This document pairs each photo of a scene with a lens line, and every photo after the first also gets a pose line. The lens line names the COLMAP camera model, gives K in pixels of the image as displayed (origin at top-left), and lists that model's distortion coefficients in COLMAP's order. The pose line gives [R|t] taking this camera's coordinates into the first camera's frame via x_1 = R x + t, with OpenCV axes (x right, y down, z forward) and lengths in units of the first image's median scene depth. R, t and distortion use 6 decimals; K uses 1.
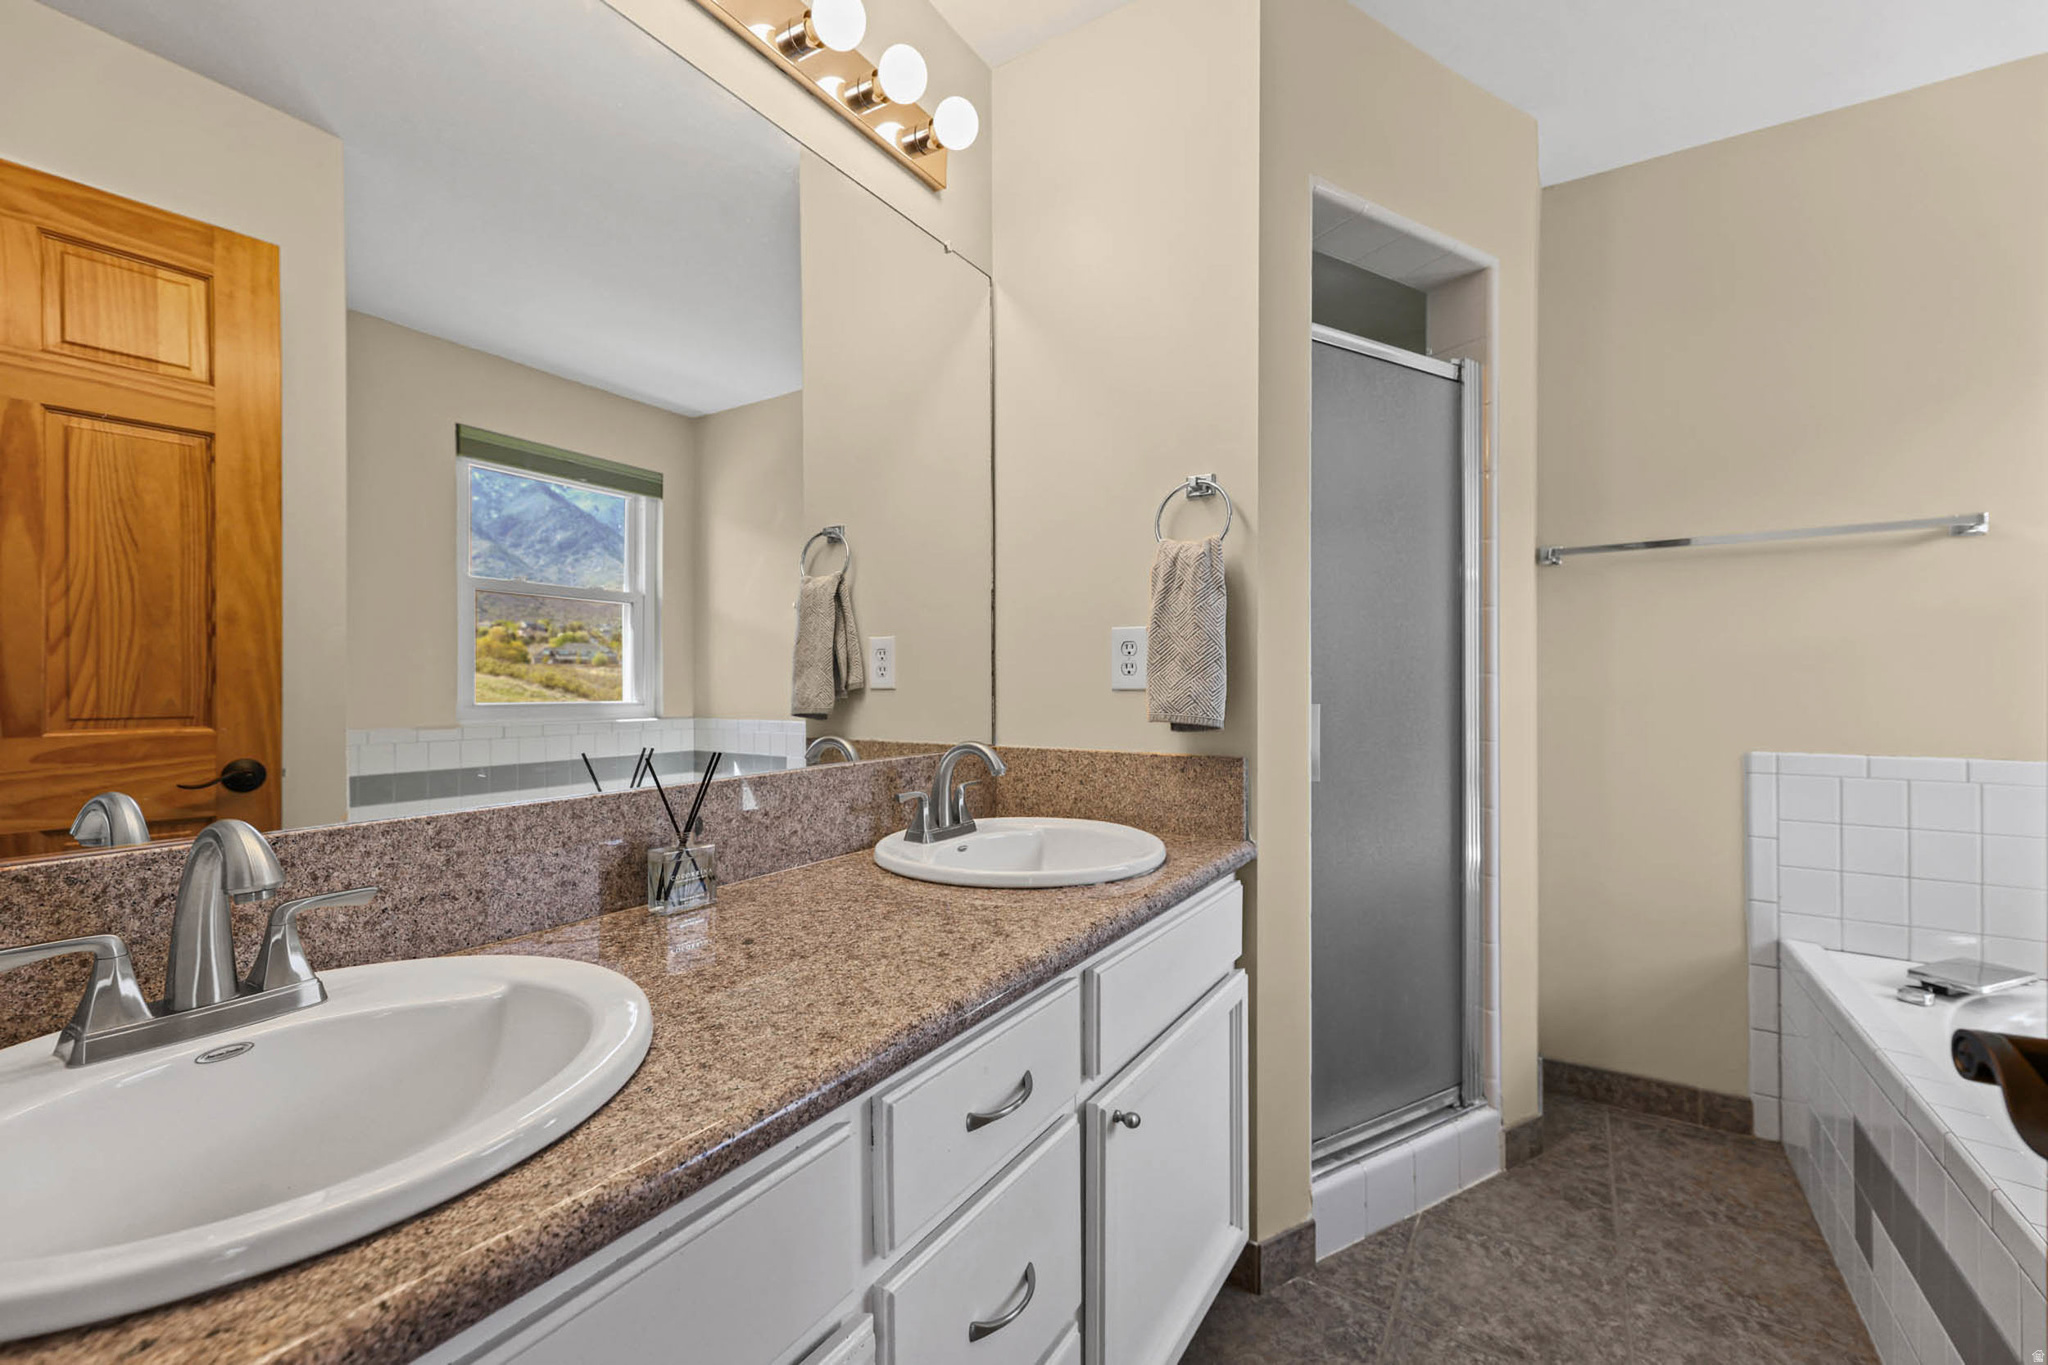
lens RADIAL K [[841.0, 0, 1030.1], [0, 841.0, 685.5], [0, 0, 1]] dist [0.004838, 0.000154]
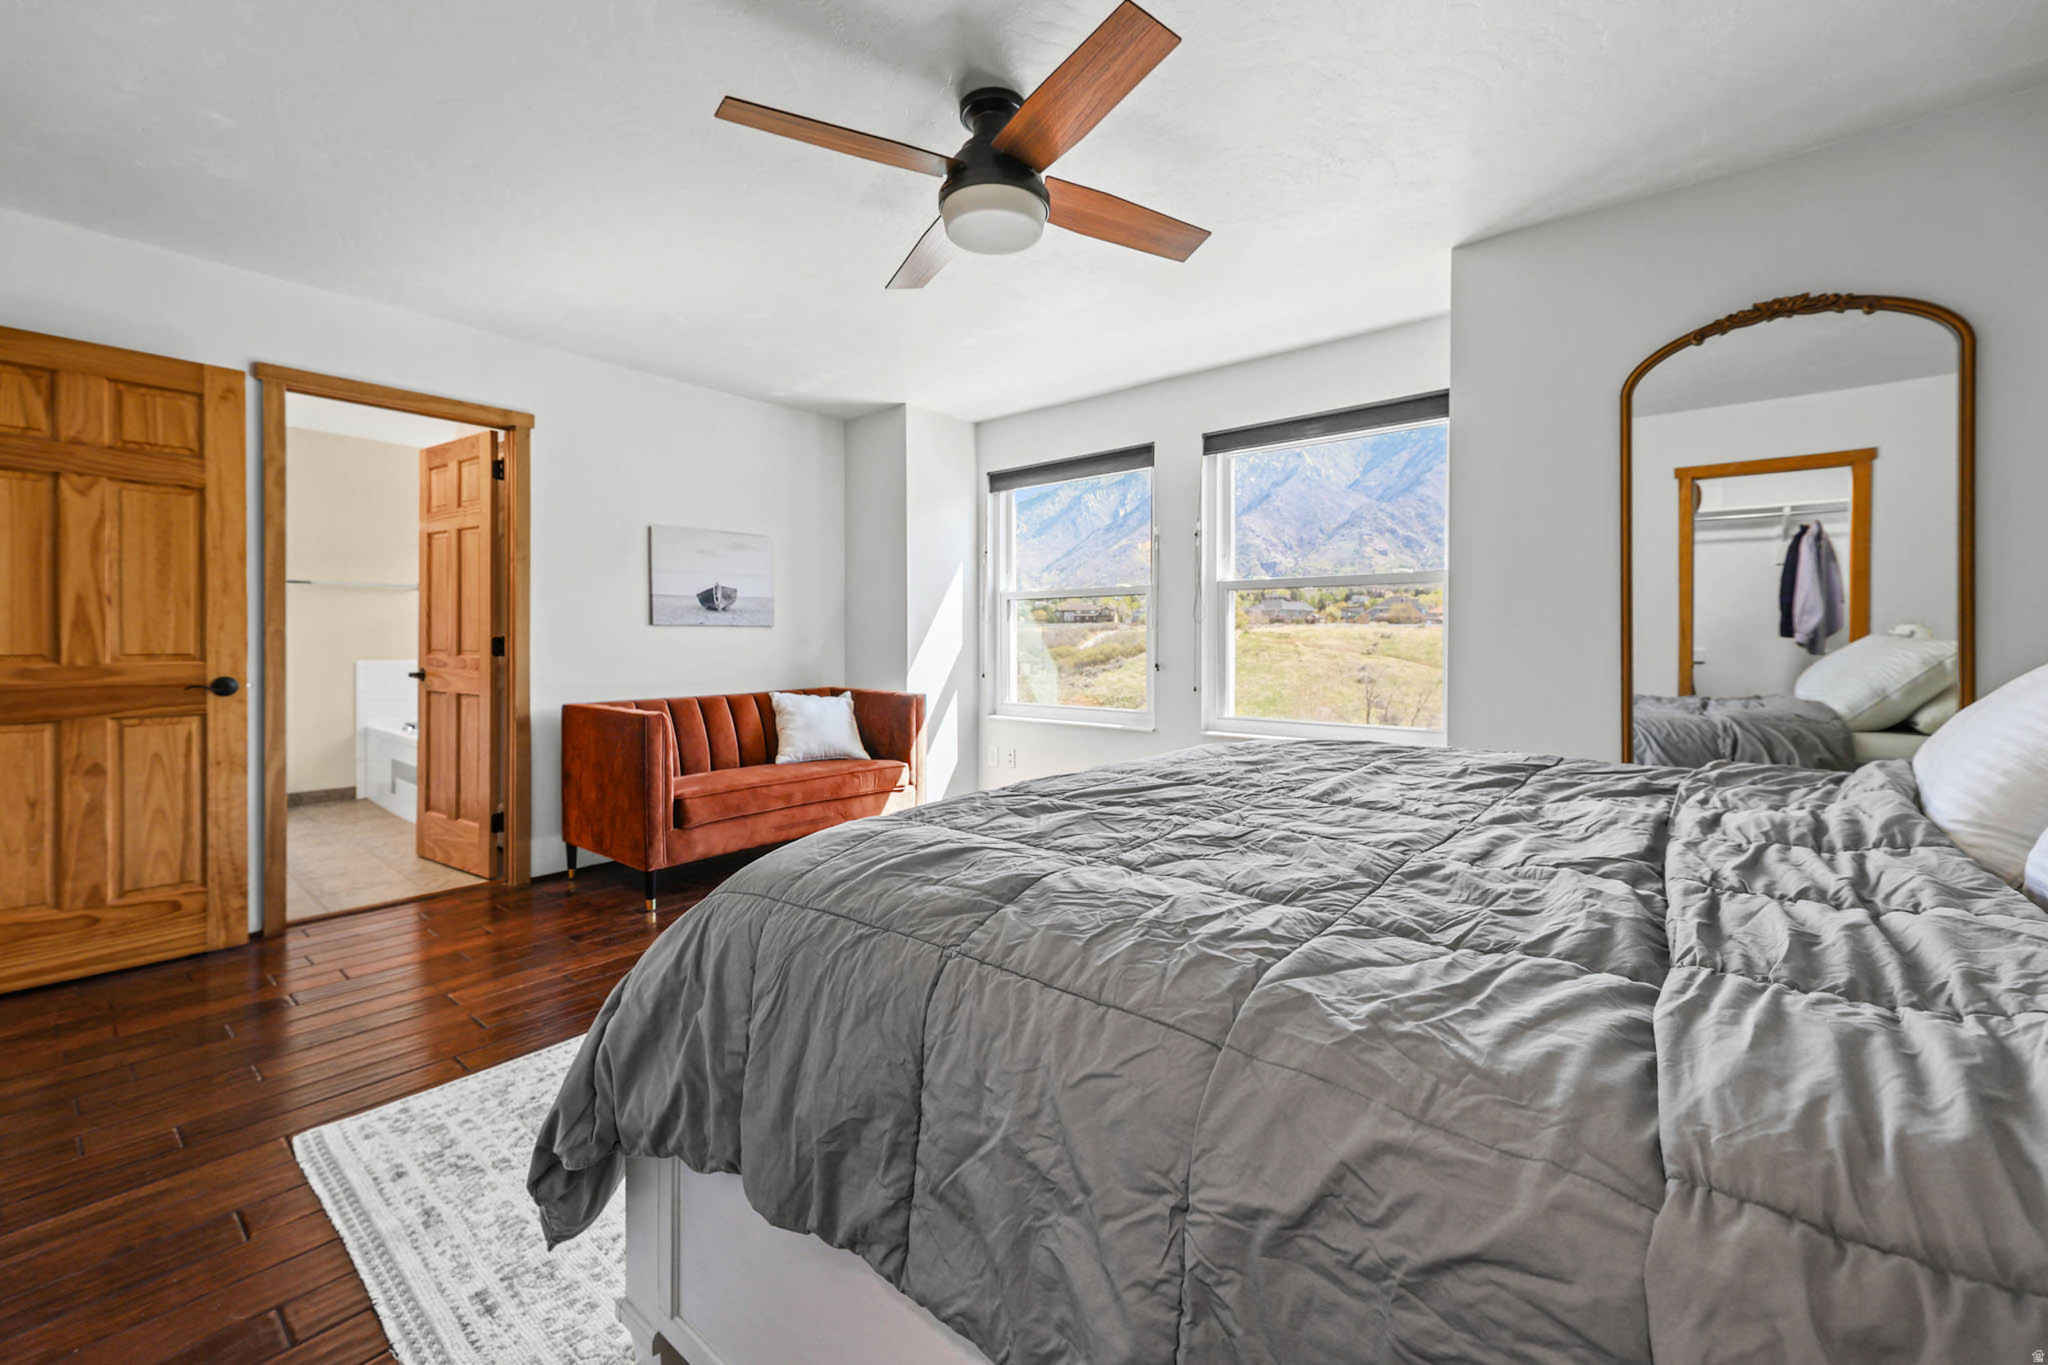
lens RADIAL K [[843.9, 0, 1024.1], [0, 843.9, 639.6], [0, 0, 1]] dist [0.009854, 0.000136]
pose [[0.152965, 0.002689, 0.988228, -1.629333], [0.003701, 0.999988, -0.003293, 0.019682], [-0.988225, 0.004161, 0.152953, -1.659465]]
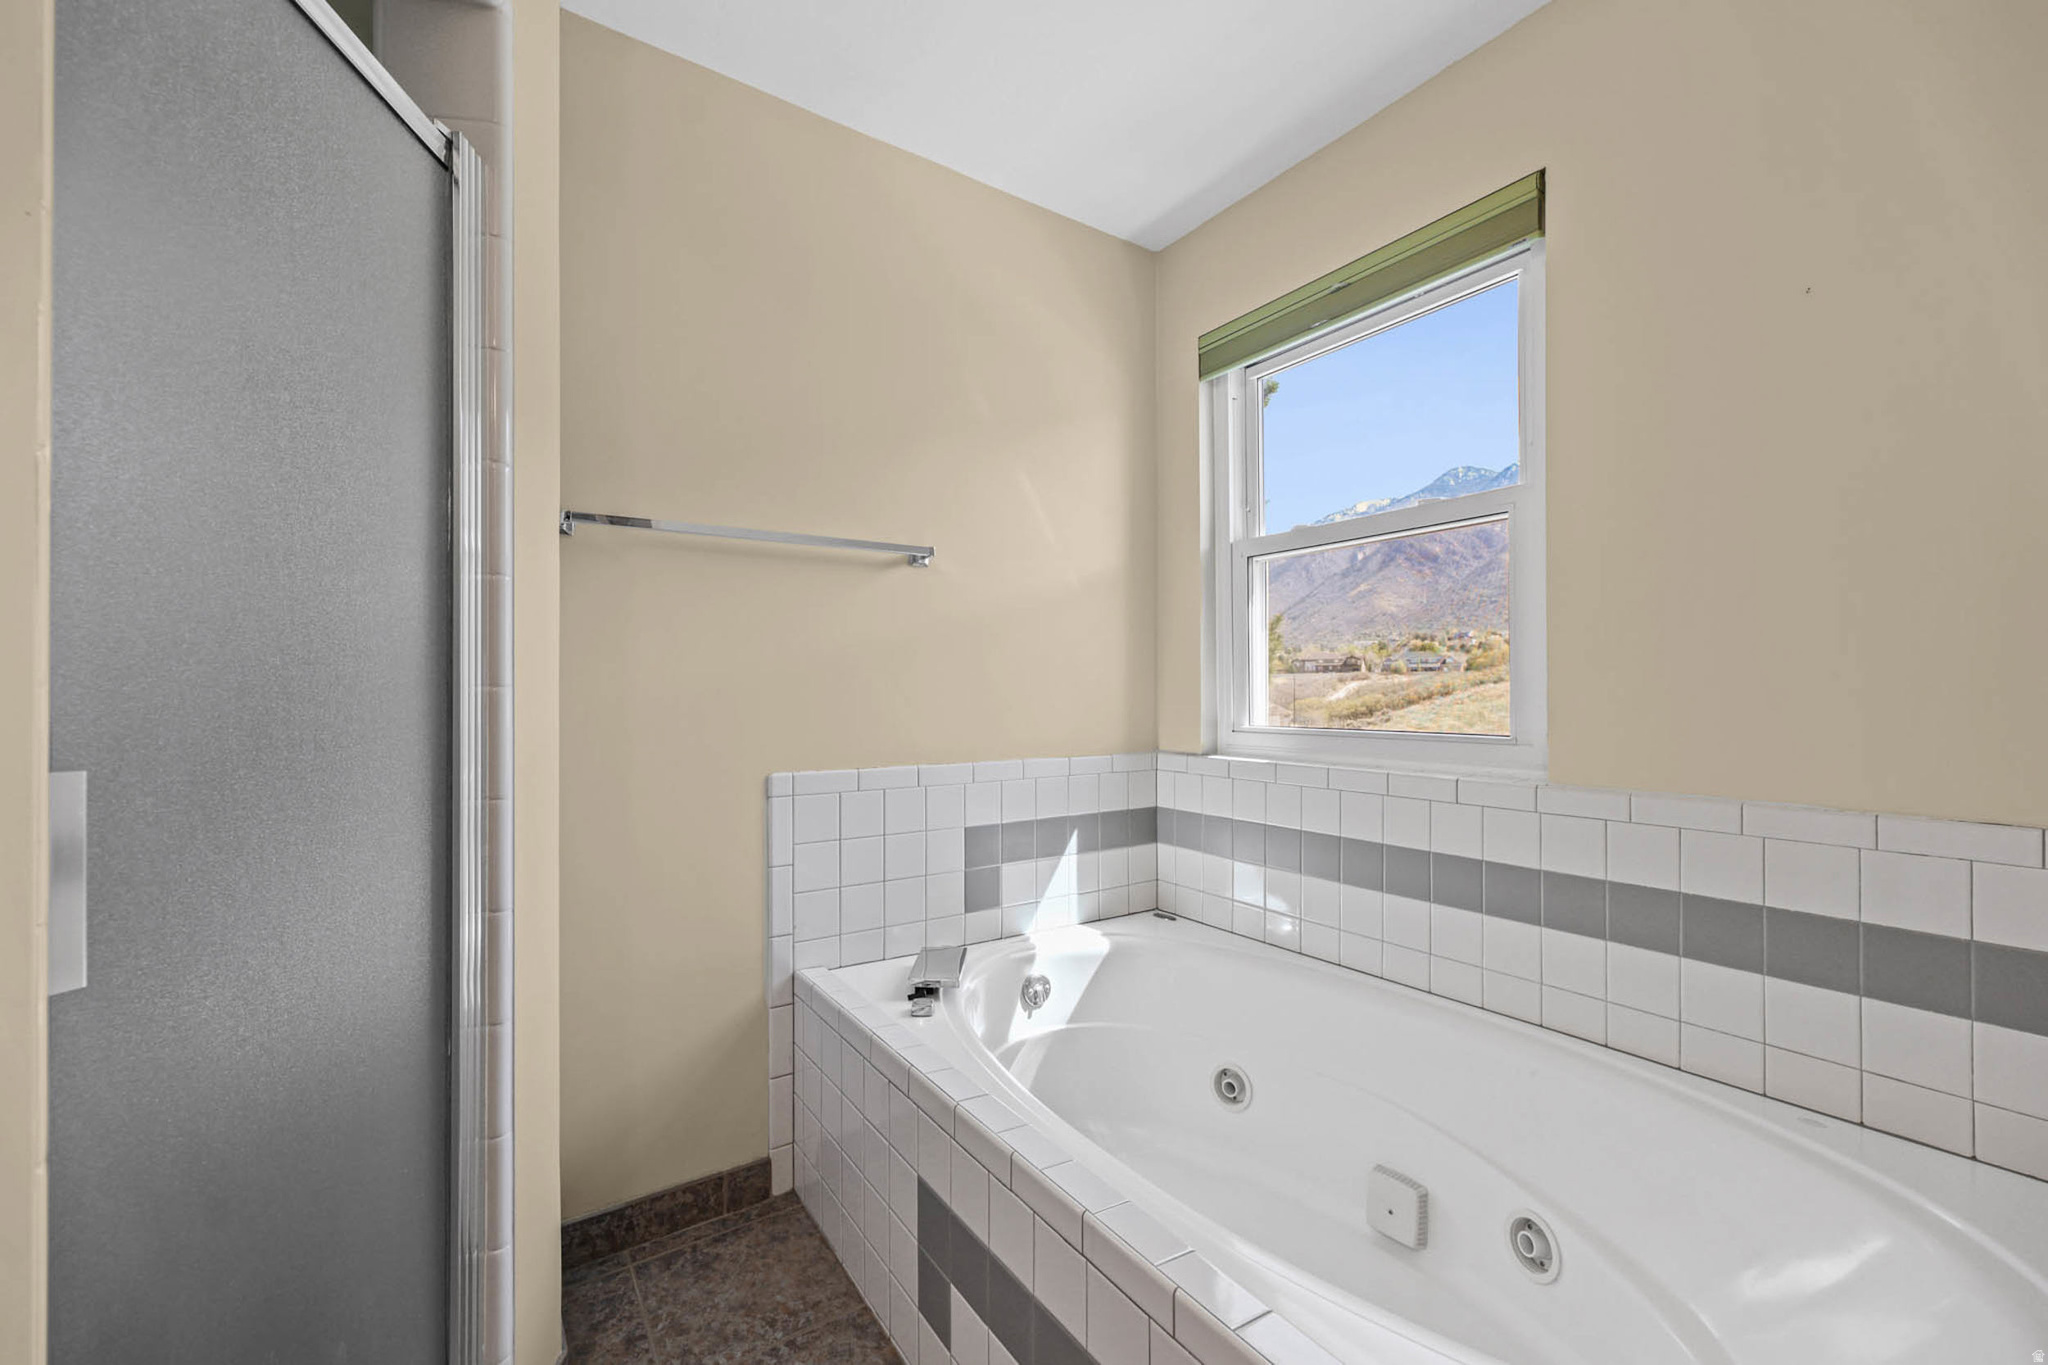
lens RADIAL K [[841.0, 0, 1030.1], [0, 841.0, 685.5], [0, 0, 1]] dist [0.004838, 0.000154]
pose [[0.407969, 0.007559, 0.912964, 0.139951], [0.005724, 0.999925, -0.010837, -0.005528], [-0.912978, 0.009647, 0.407895, 0.378058]]
